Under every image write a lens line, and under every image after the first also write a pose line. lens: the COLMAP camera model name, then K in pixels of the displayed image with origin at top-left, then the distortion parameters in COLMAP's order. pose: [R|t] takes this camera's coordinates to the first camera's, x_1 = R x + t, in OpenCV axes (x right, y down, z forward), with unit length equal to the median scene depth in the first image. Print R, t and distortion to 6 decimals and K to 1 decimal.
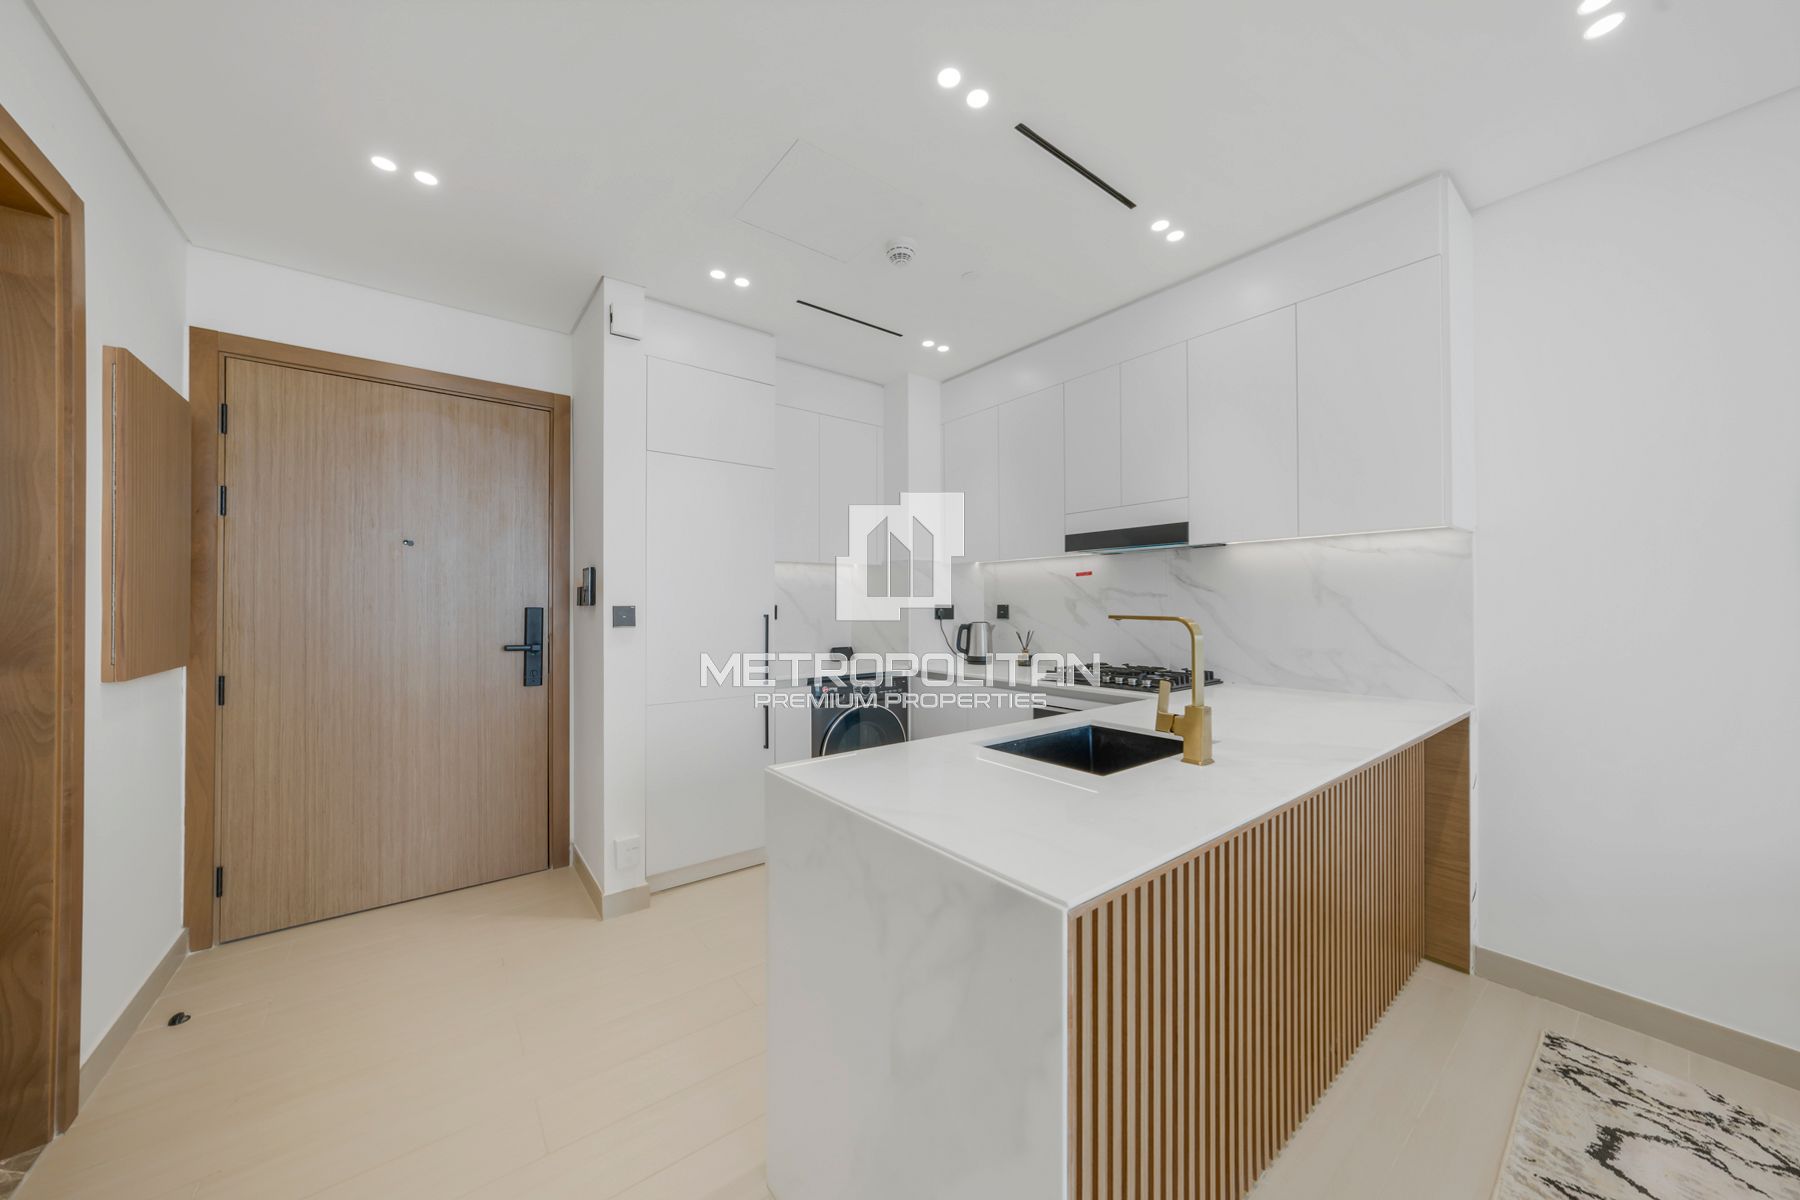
lens RADIAL K [[618.8, 0, 891.0], [0, 618.8, 604.3], [0, 0, 1]] dist [-0.017607, 0.006152]
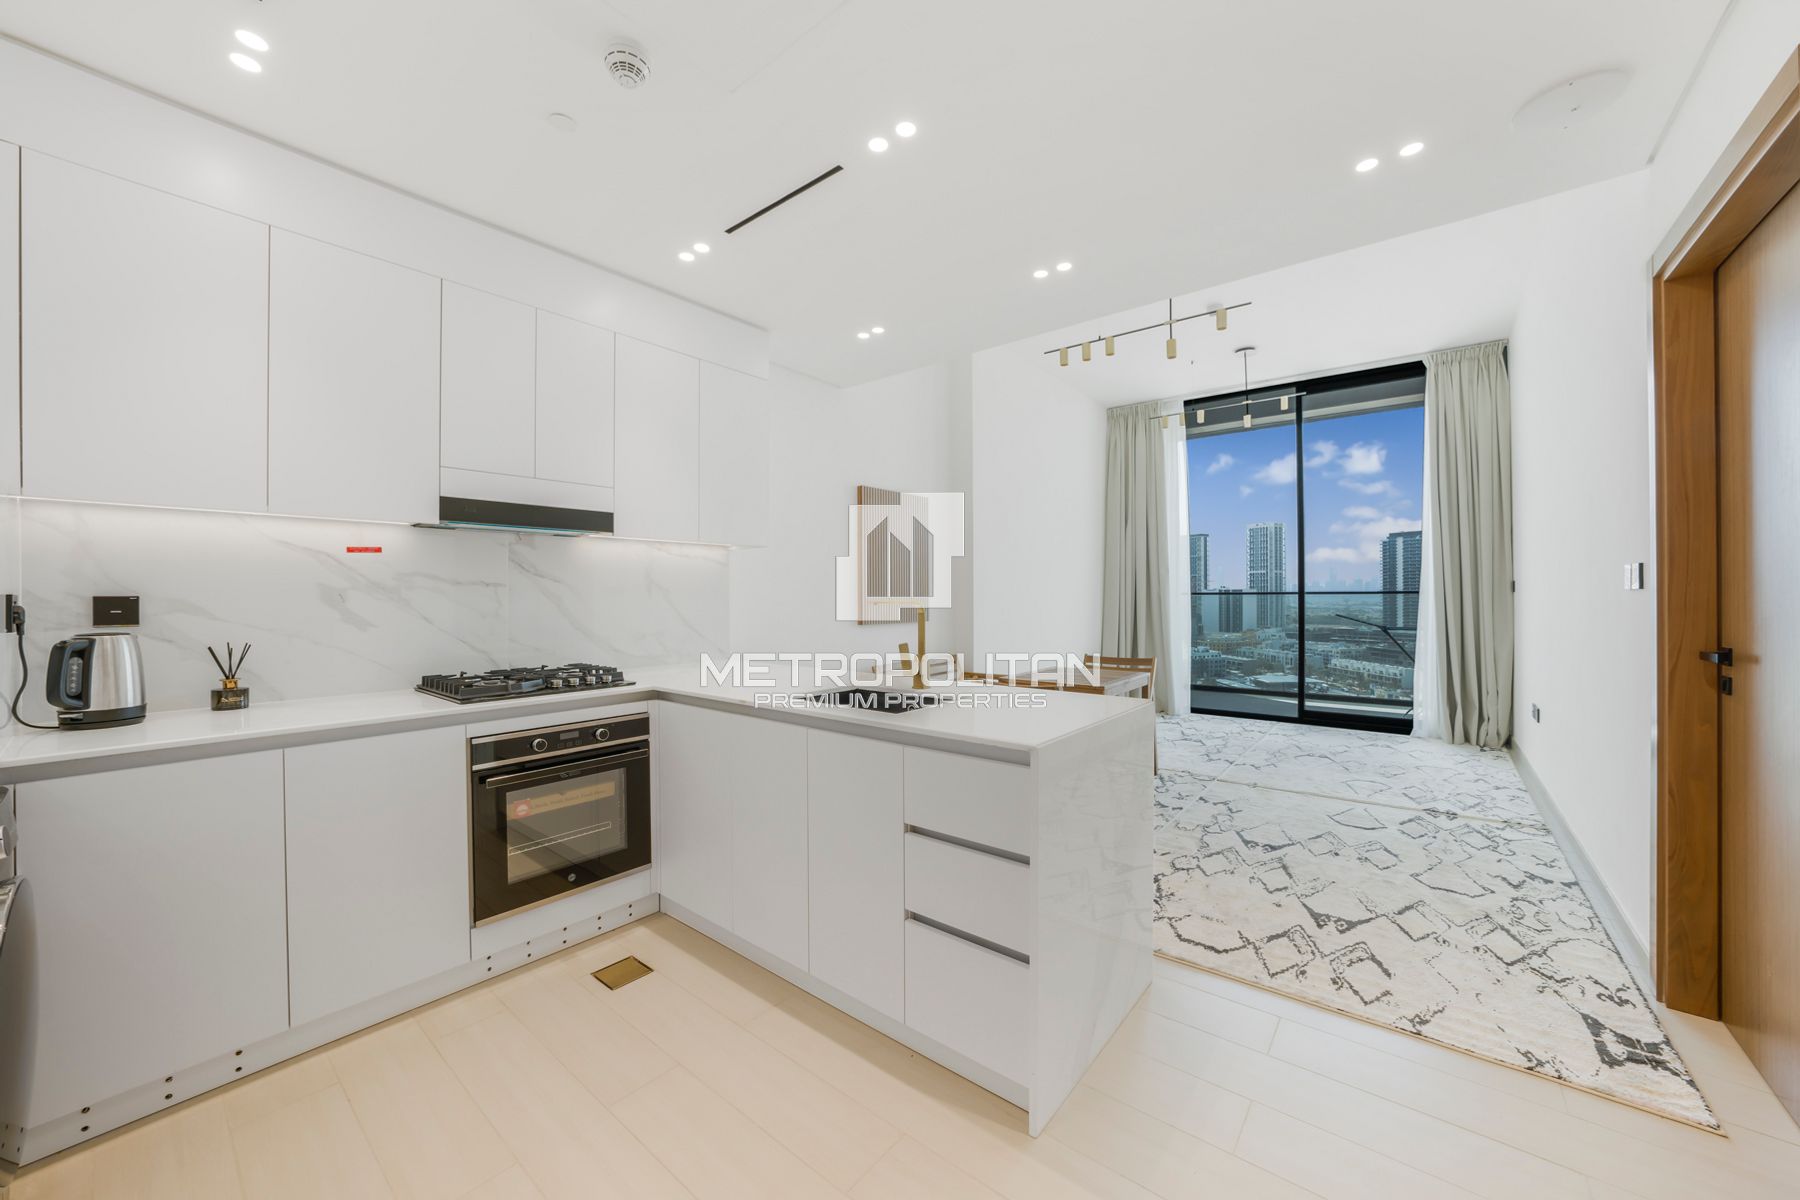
lens RADIAL K [[649.0, 0, 896.2], [0, 649.0, 590.9], [0, 0, 1]] dist [-0.031790, 0.006046]
pose [[-0.228769, 0.009587, 0.973433, -0.703797], [0.002260, 0.999954, -0.009317, 0.004450], [-0.973478, 0.000069, -0.228781, 0.853068]]
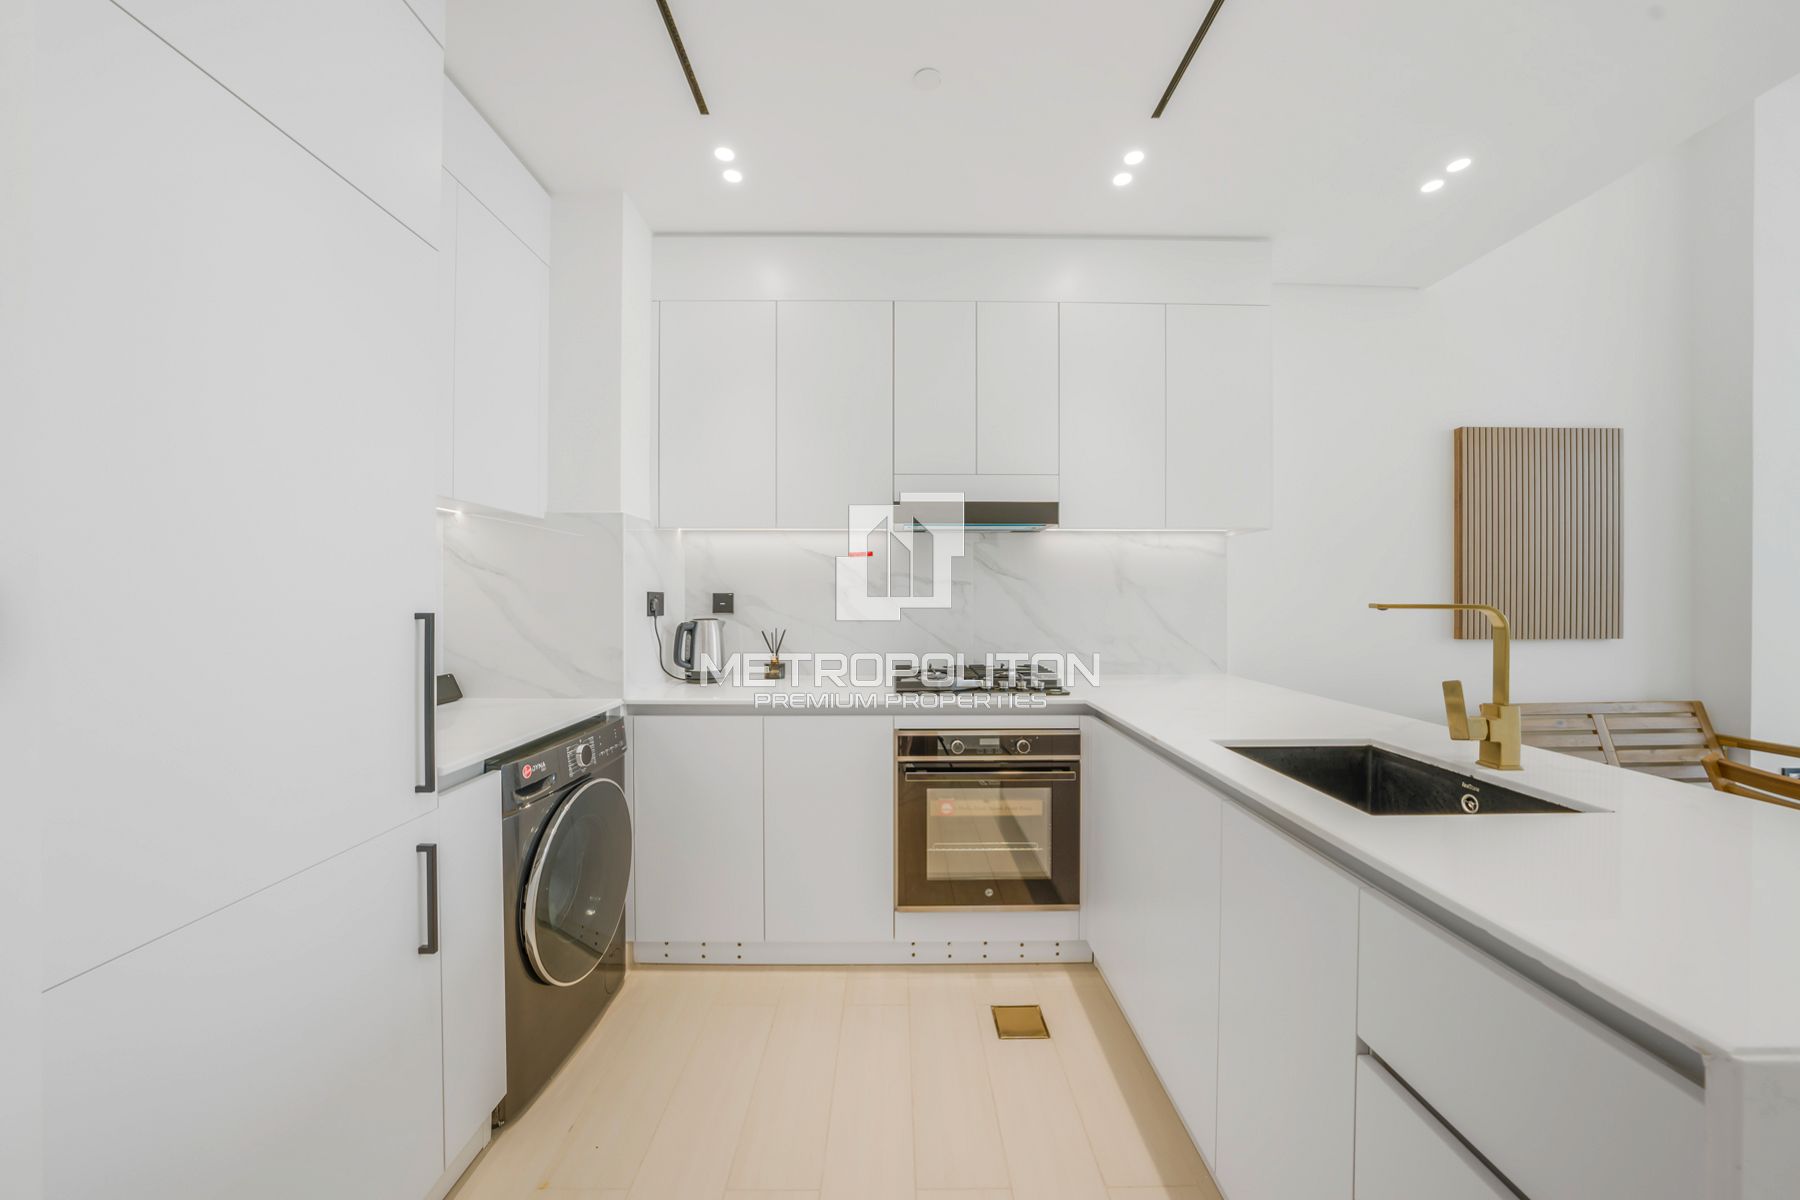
lens RADIAL K [[633.6, 0, 902.2], [0, 633.6, 596.5], [0, 0, 1]] dist [-0.032313, 0.007602]
pose [[0.595783, 0.001739, 0.803144, -0.441202], [-0.002902, 0.999996, -0.000012, 0.006454], [-0.803141, -0.002323, 0.595785, 0.677612]]
